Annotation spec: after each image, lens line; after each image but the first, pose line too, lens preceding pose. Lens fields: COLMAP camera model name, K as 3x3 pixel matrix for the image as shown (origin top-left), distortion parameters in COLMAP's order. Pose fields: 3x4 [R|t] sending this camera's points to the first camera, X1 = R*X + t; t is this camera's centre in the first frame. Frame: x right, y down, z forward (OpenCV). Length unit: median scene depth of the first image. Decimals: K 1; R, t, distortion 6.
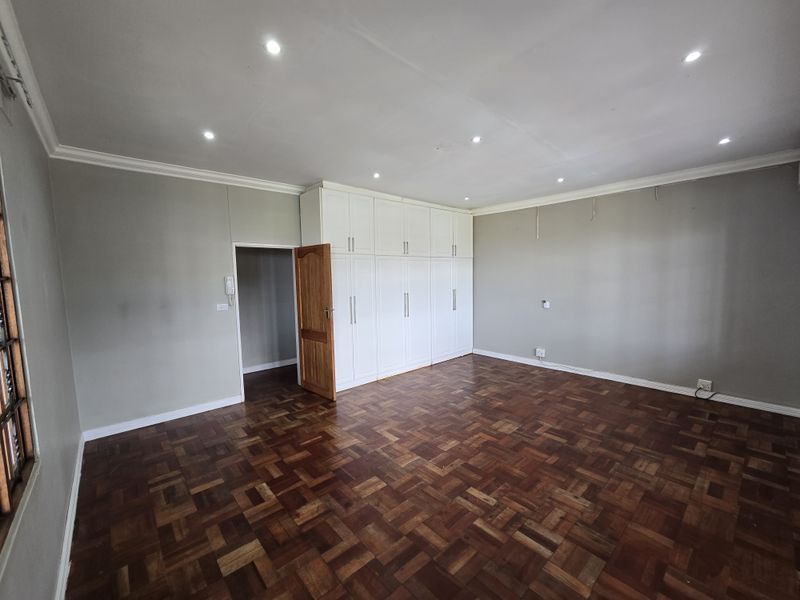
lens RADIAL K [[327.2, 0, 400.5], [0, 327.2, 304.3], [0, 0, 1]] dist [0.003601, 0.000436]
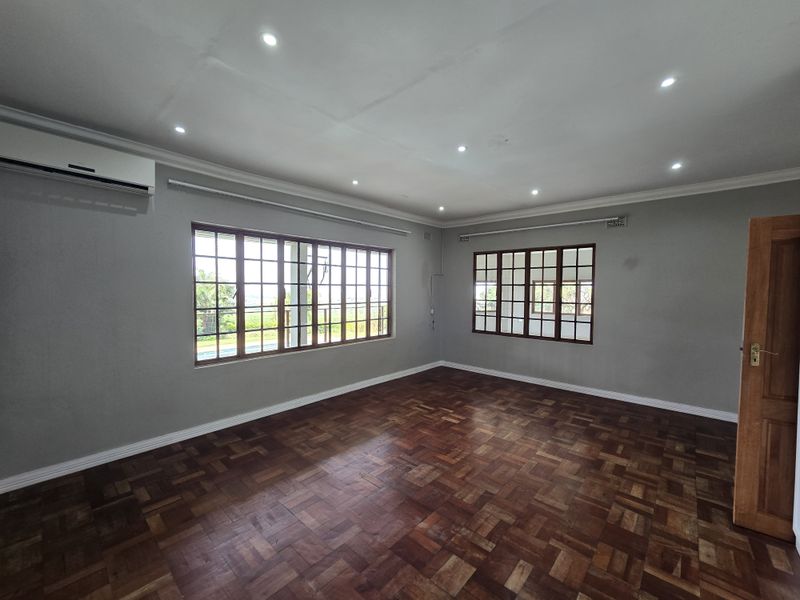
lens RADIAL K [[327.2, 0, 401.8], [0, 327.2, 301.4], [0, 0, 1]] dist [0.003601, 0.000436]
pose [[-0.992986, 0.011928, -0.117630, 0.562177], [-0.003629, 0.991355, 0.131158, -0.176934], [0.118177, 0.130665, -0.984358, 2.093966]]
